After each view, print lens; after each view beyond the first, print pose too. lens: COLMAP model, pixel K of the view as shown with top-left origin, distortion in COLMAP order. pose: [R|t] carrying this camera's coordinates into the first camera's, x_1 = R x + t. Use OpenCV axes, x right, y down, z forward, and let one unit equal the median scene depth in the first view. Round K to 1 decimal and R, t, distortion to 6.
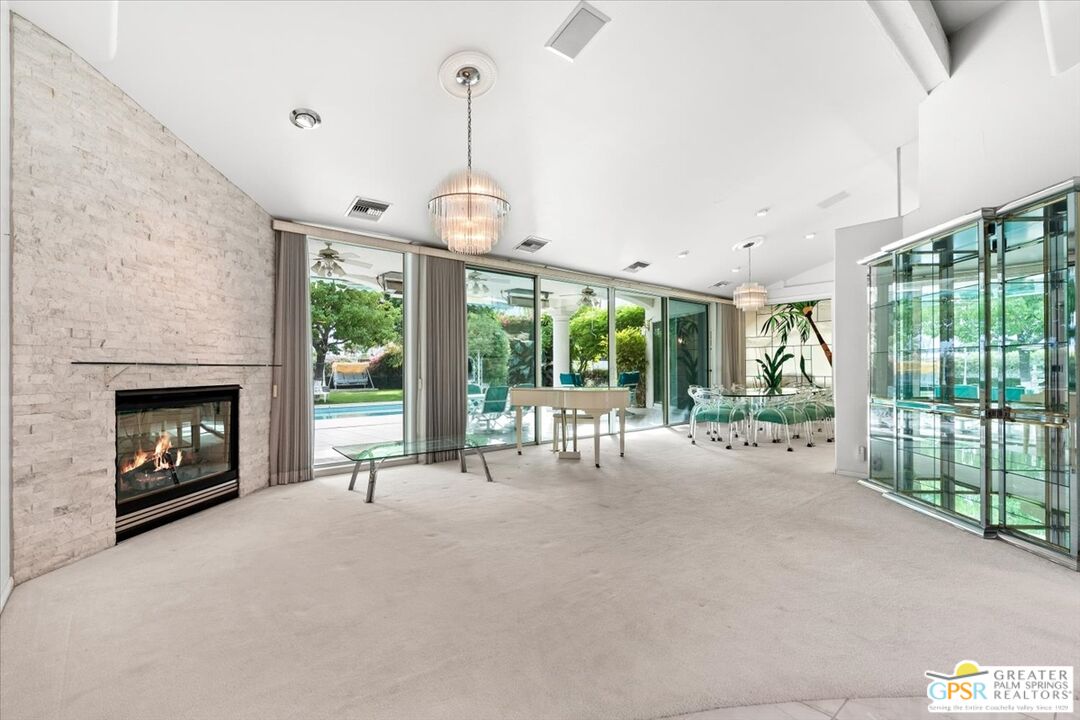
lens RADIAL K [[490.1, 0, 533.1], [0, 490.1, 365.1], [0, 0, 1]] dist [-0.000233, -0.000308]
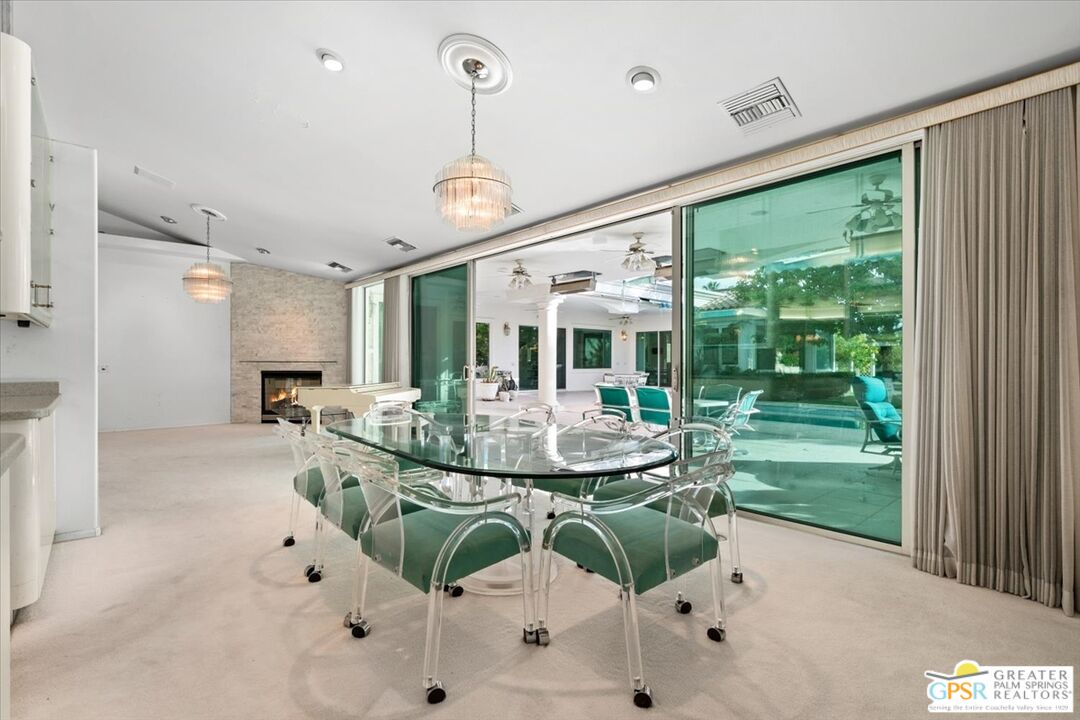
lens RADIAL K [[490.7, 0, 536.9], [0, 490.7, 355.3], [0, 0, 1]] dist [-0.003453, -0.000133]
pose [[0.029402, -0.006220, -0.999548, 1.865922], [0.005450, 0.999967, -0.006062, -0.011772], [0.999553, -0.005269, 0.029435, 2.261745]]
